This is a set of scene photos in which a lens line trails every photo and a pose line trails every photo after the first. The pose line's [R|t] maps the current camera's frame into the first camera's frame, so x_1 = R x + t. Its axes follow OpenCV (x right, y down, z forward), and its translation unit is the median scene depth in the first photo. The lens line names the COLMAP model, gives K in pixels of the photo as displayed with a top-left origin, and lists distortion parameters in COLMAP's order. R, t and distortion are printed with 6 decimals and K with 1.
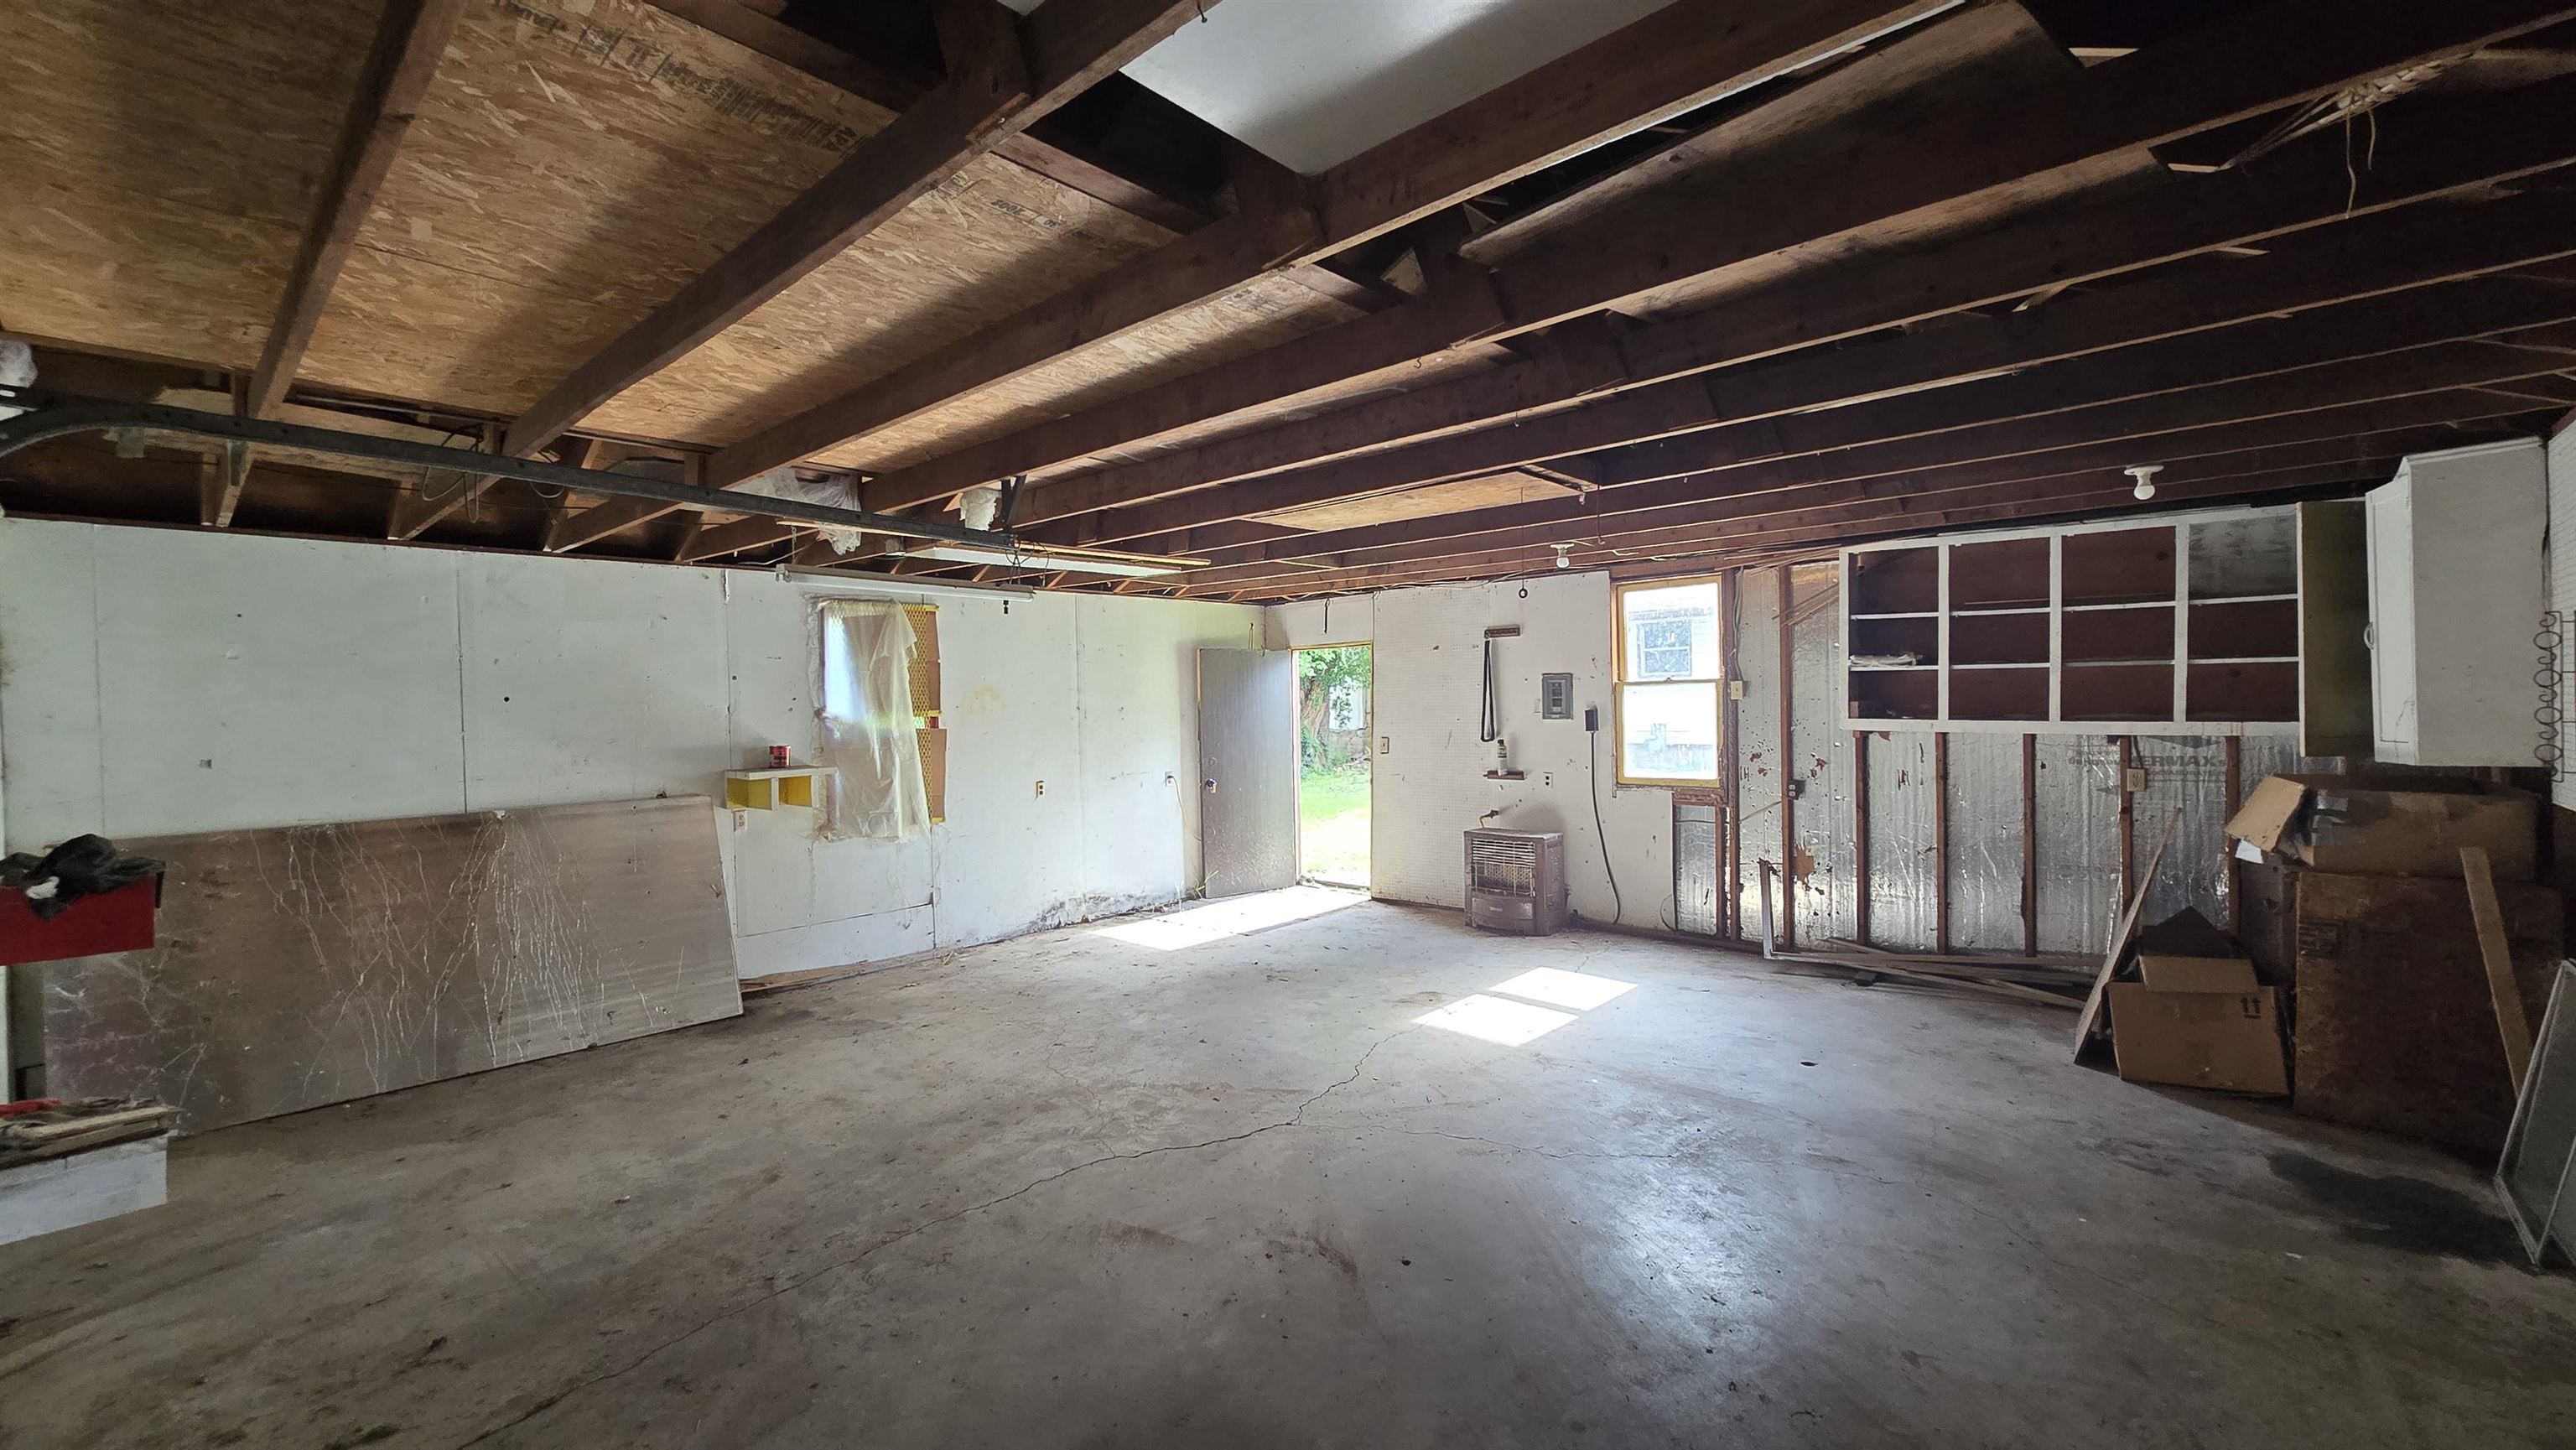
lens RADIAL K [[1056.7, 0, 1279.7], [0, 1056.7, 719.1], [0, 0, 1]] dist [-0.004055, -0.000497]
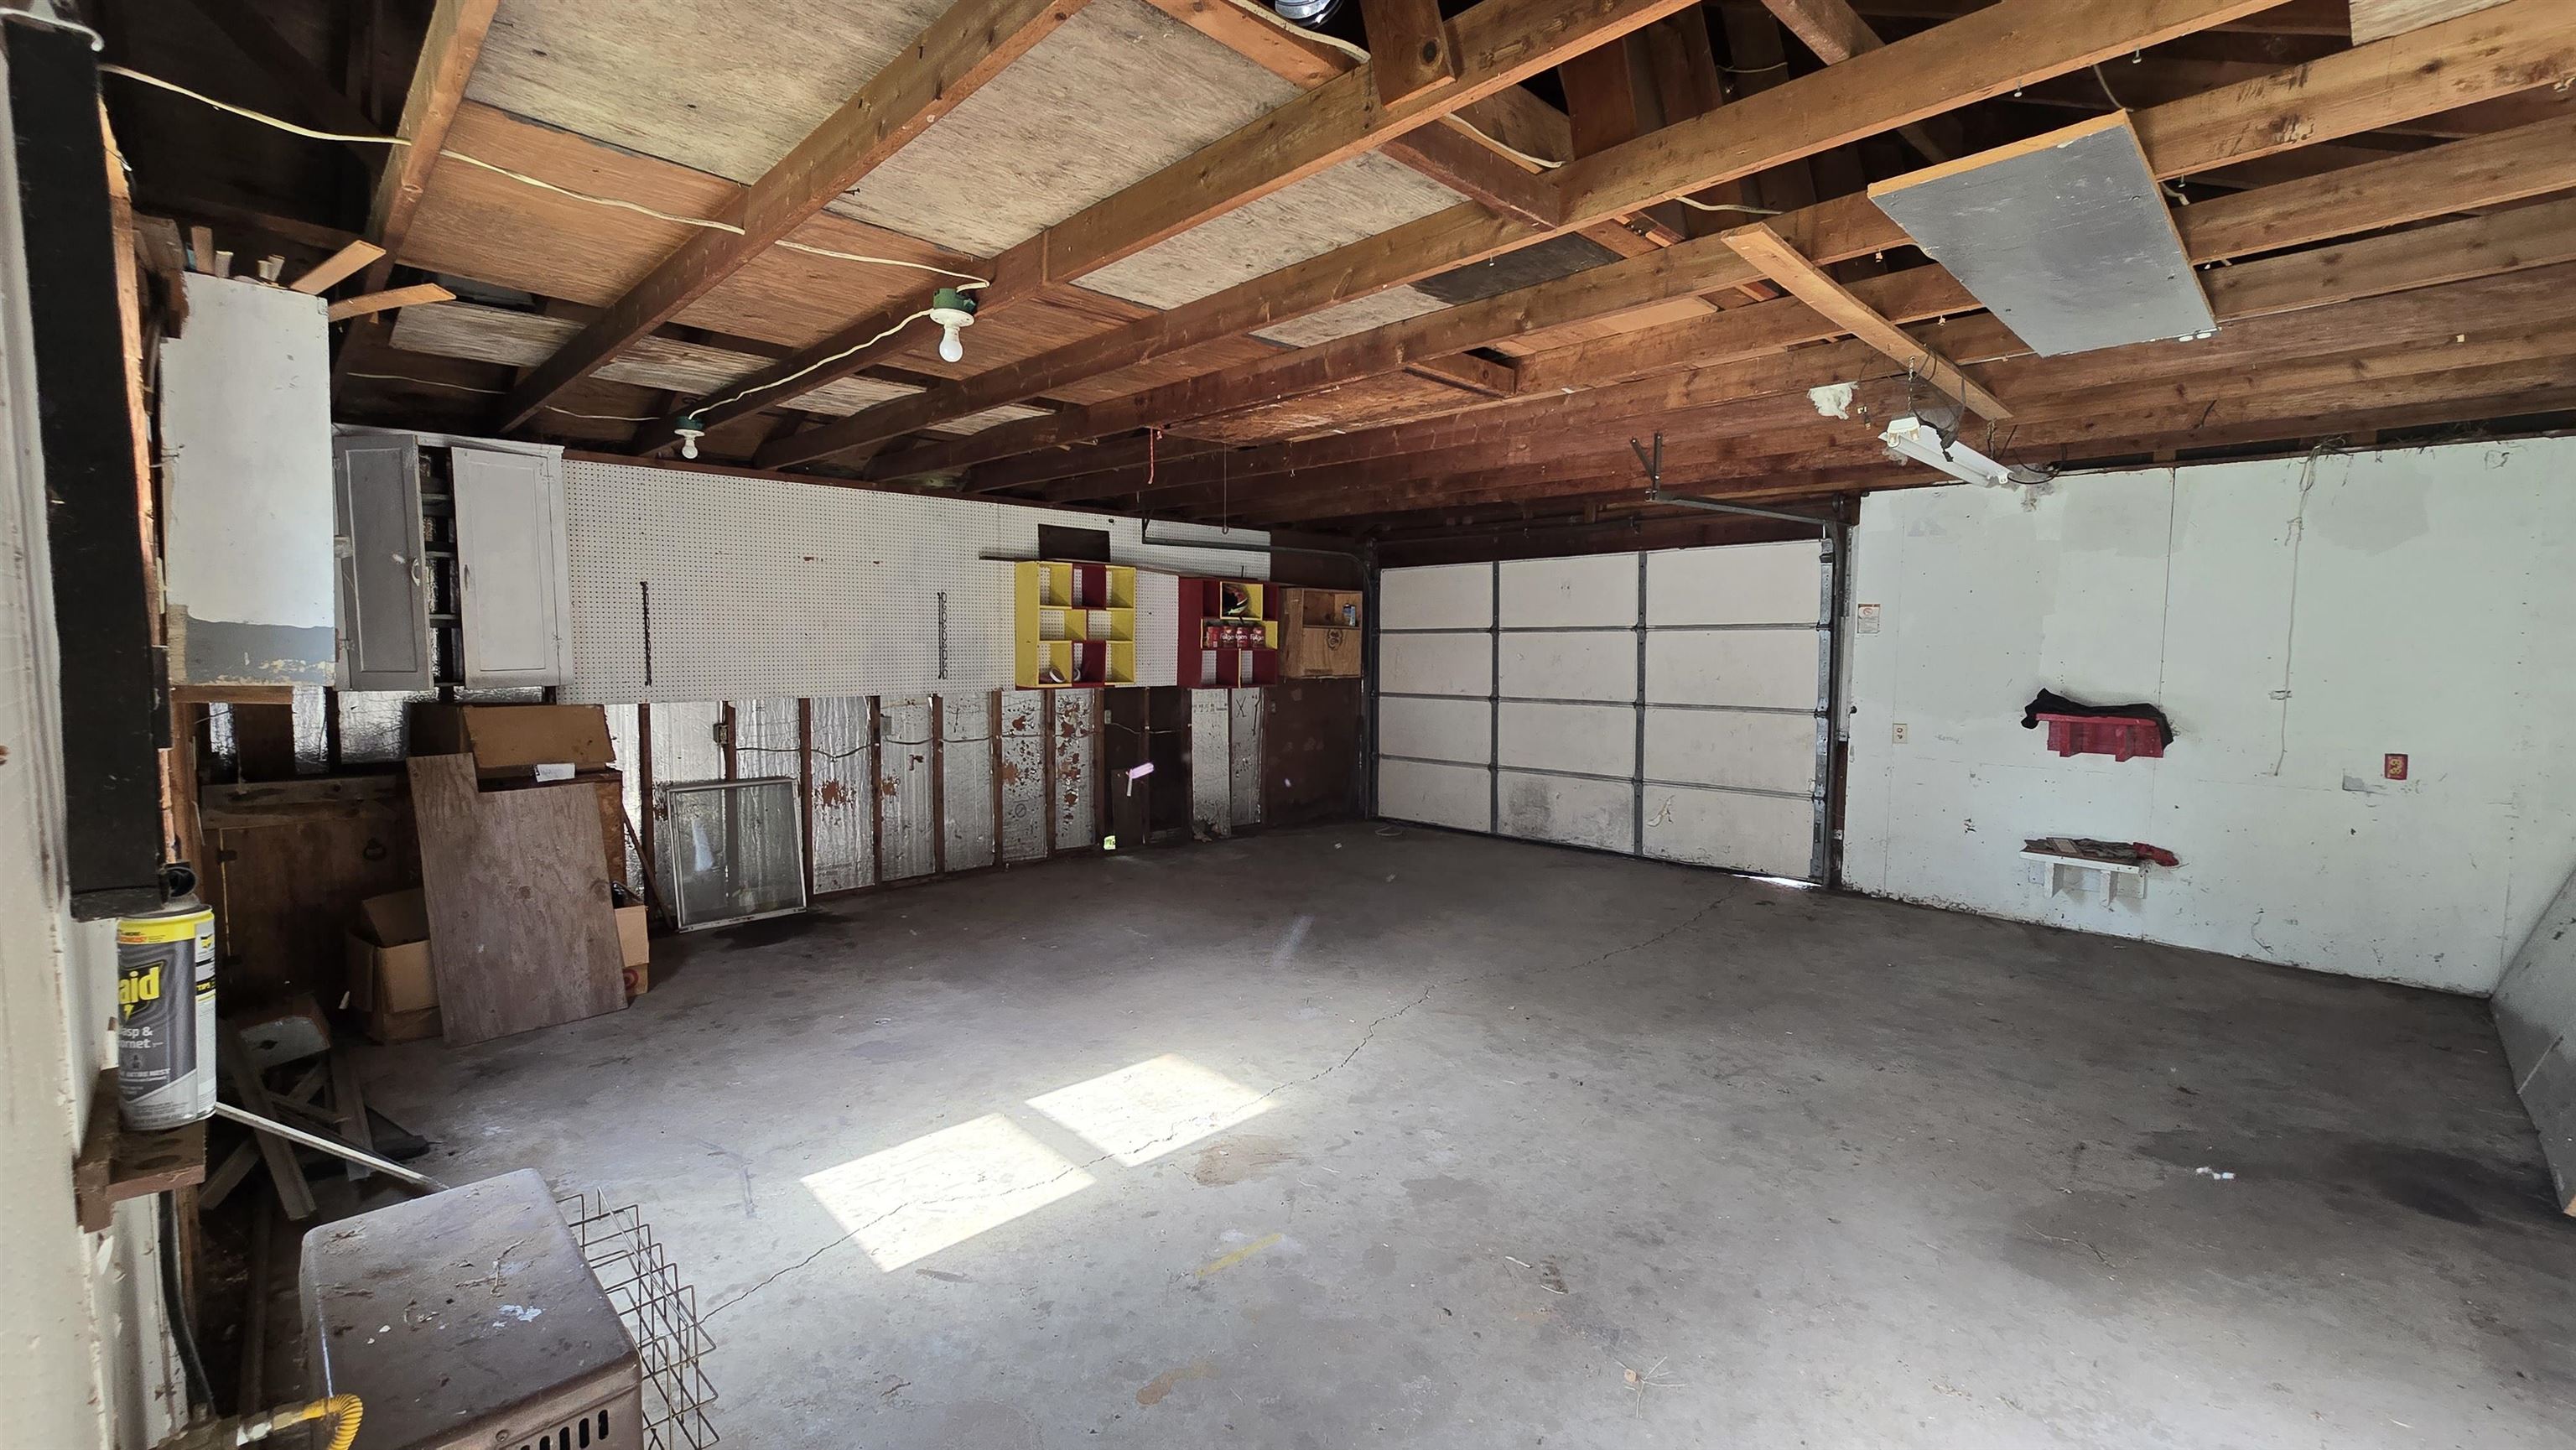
lens RADIAL K [[1056.7, 0, 1279.7], [0, 1056.7, 719.1], [0, 0, 1]] dist [-0.004055, -0.000497]
pose [[-0.998432, 0.009359, 0.055194, 0.091690], [0.014195, 0.996030, 0.087878, -0.012918], [-0.054152, 0.088524, -0.994601, 1.745312]]
